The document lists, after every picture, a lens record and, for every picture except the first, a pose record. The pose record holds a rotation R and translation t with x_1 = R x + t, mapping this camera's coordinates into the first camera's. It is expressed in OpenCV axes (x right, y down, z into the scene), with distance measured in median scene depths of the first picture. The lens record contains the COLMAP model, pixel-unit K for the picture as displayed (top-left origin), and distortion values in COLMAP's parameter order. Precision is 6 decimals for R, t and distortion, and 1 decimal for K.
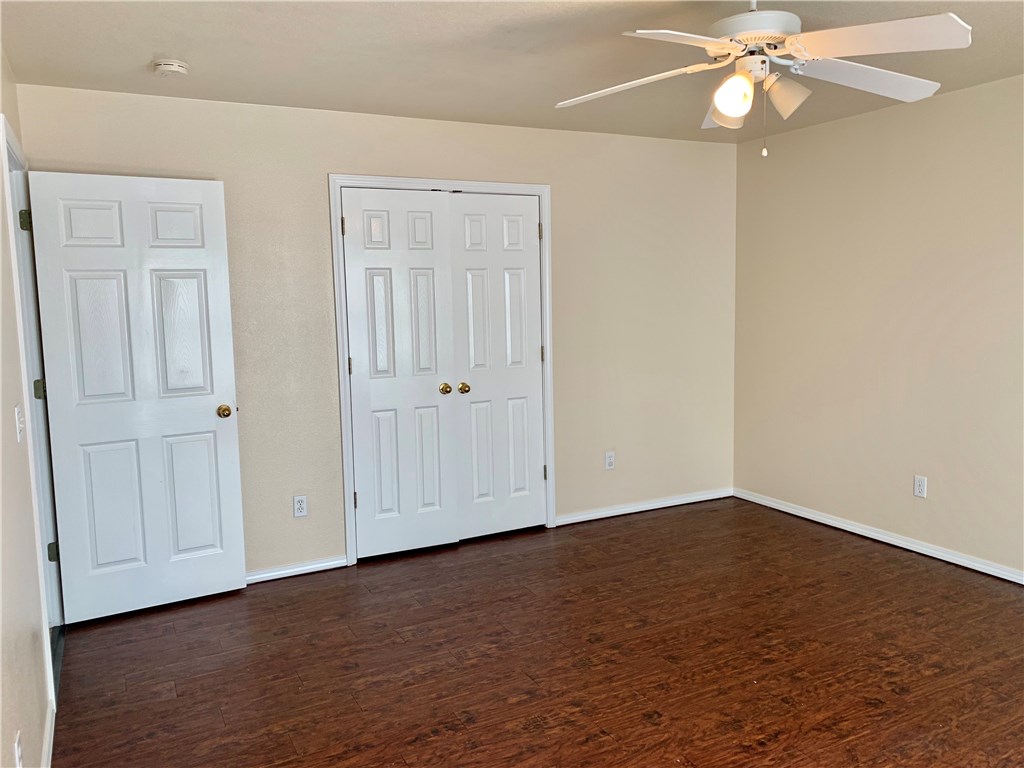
lens RADIAL K [[783.1, 0, 508.8], [0, 783.1, 385.3], [0, 0, 1]] dist [0.022695, -0.028901]
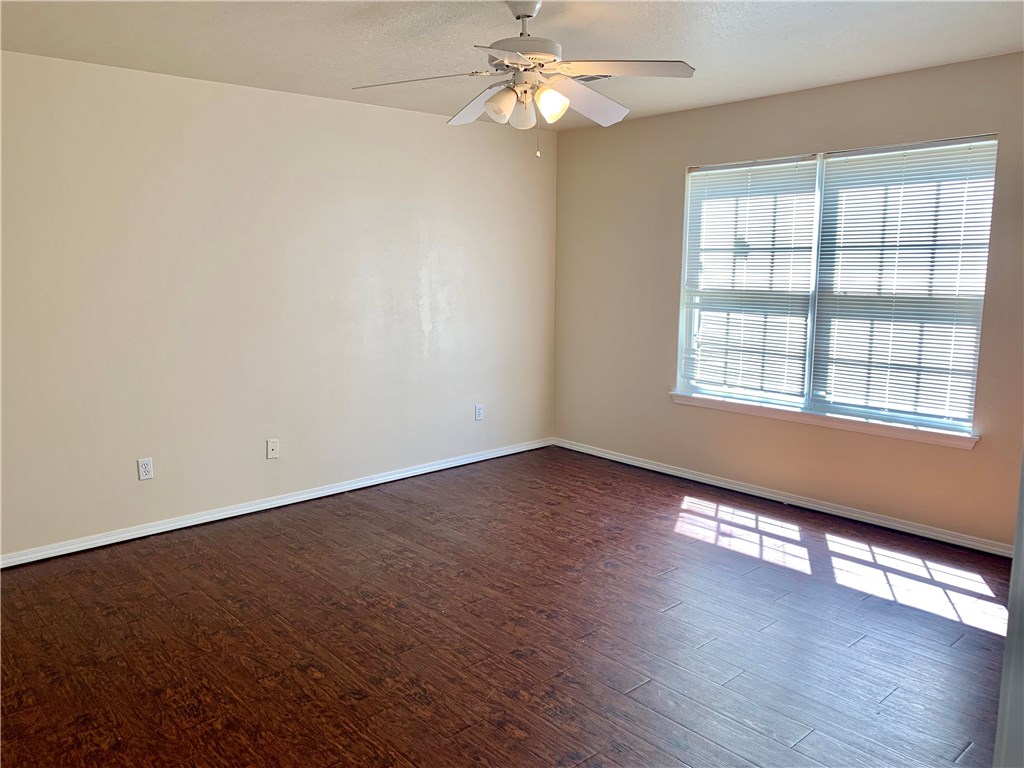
lens RADIAL K [[783.1, 0, 505.8], [0, 783.1, 378.0], [0, 0, 1]] dist [0.022695, -0.028901]
pose [[-0.249592, -0.118213, 0.961109, -0.640679], [0.123501, 0.980530, 0.152674, -0.094441], [-0.960443, 0.156804, -0.230133, 0.958646]]
